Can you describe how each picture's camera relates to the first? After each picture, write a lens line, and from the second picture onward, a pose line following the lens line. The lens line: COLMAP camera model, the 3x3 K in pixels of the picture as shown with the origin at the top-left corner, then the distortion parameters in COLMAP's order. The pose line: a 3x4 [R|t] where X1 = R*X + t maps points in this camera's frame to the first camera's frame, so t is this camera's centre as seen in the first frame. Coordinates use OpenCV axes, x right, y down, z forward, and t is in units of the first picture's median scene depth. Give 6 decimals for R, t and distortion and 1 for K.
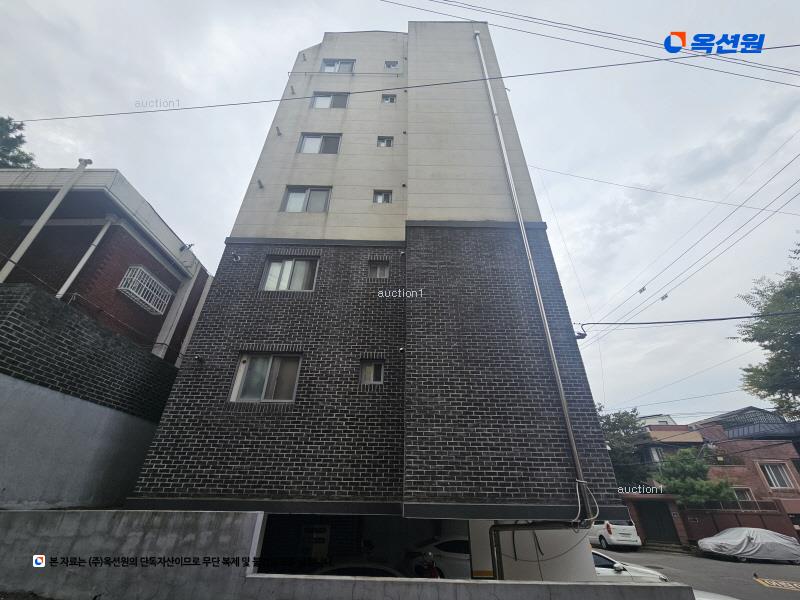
lens RADIAL K [[328.7, 0, 401.4], [0, 328.7, 302.7], [0, 0, 1]] dist [-0.001743, 0.000106]
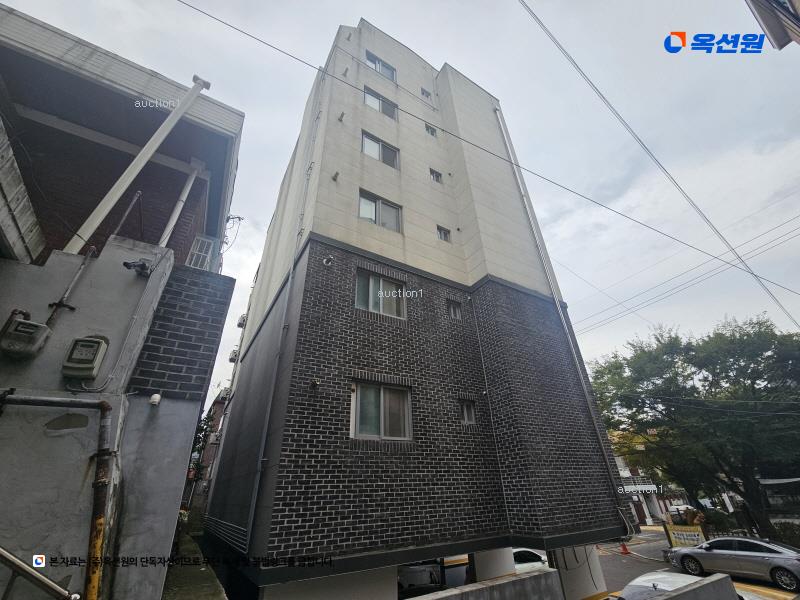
lens RADIAL K [[328.7, 0, 401.4], [0, 328.7, 302.7], [0, 0, 1]] dist [-0.001743, 0.000106]
pose [[0.856075, 0.220224, 0.467586, -0.841625], [-0.223681, 0.973433, -0.048945, -0.038321], [-0.465943, -0.062690, 0.882591, 0.165741]]
